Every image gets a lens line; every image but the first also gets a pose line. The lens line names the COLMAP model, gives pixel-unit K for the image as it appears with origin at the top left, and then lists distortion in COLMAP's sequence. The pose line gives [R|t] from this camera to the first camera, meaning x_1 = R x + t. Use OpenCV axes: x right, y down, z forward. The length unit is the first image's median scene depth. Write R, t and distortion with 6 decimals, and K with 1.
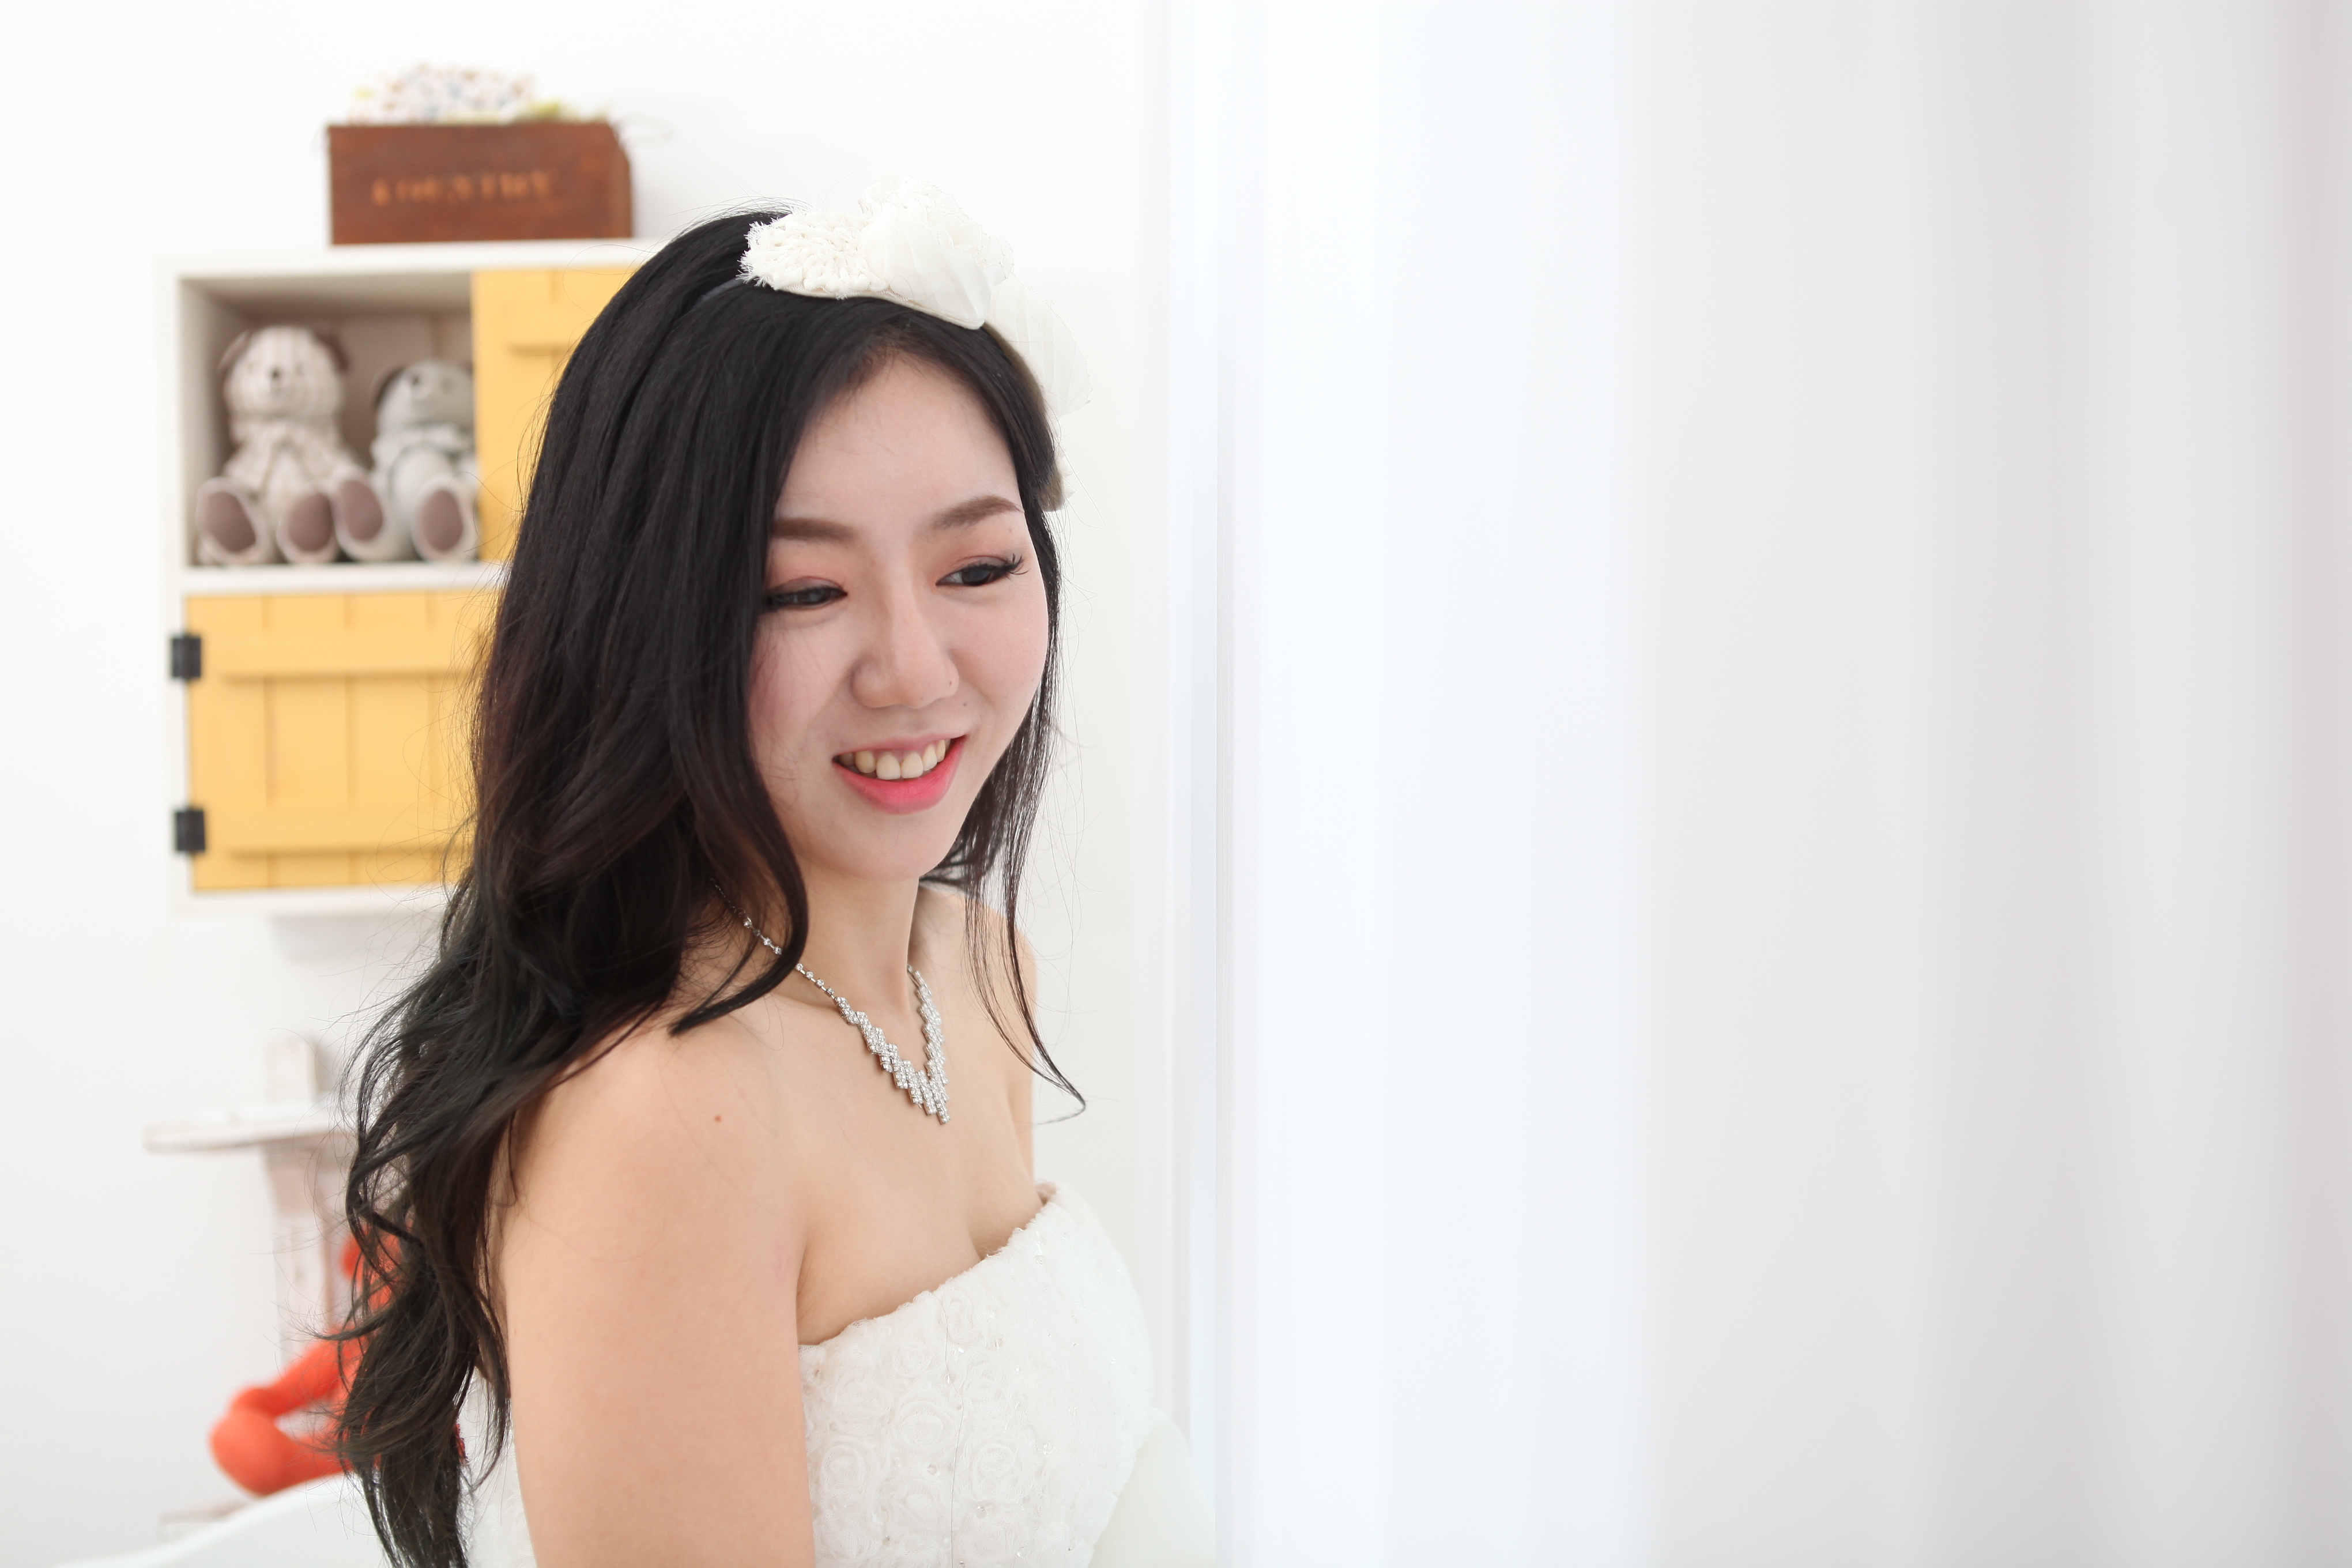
lens RADIAL K [[2667.6, 0, 1176.0], [0, 2667.6, 784.0], [0, 0, 1]] dist [0.094325, -0.001573]
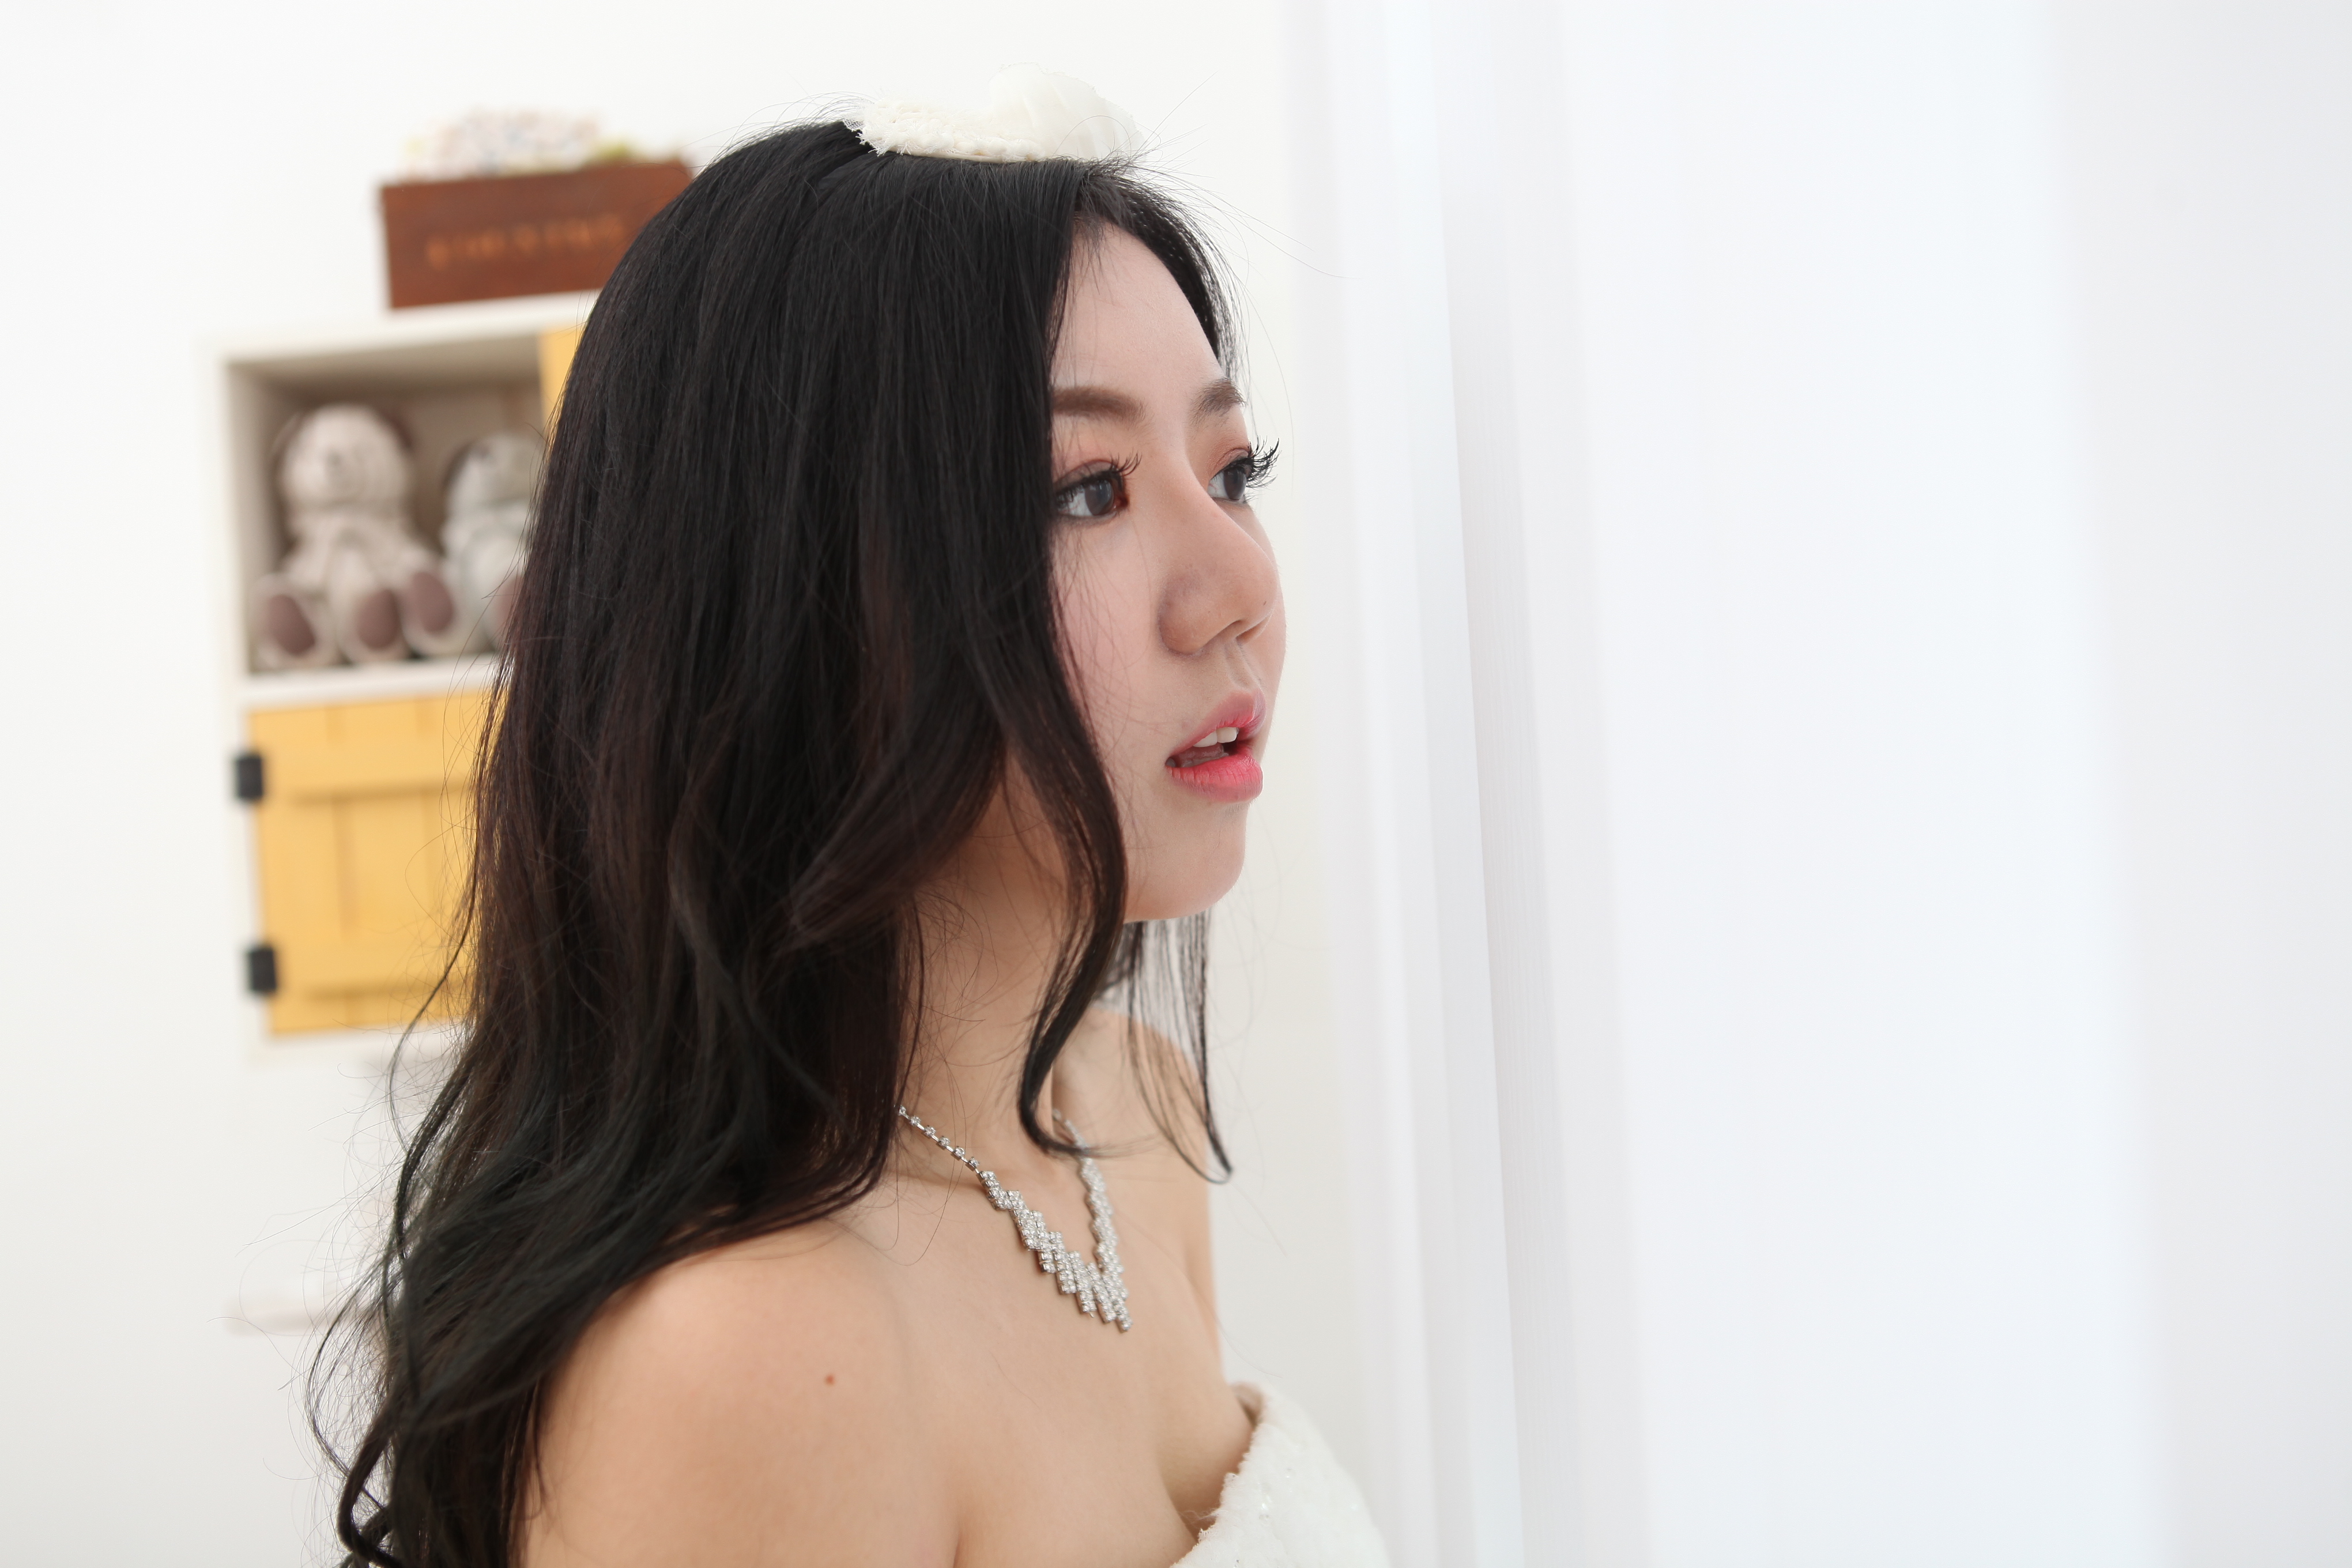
lens RADIAL K [[2625.1, 0, 1160.3], [0, 2625.1, 869.5], [0, 0, 1]] dist [0.588739, -2.869957]
pose [[0.996873, -0.053265, -0.058370, -0.012048], [0.053795, 0.998523, 0.007551, -0.006524], [0.057882, -0.010667, 0.998266, 0.113500]]
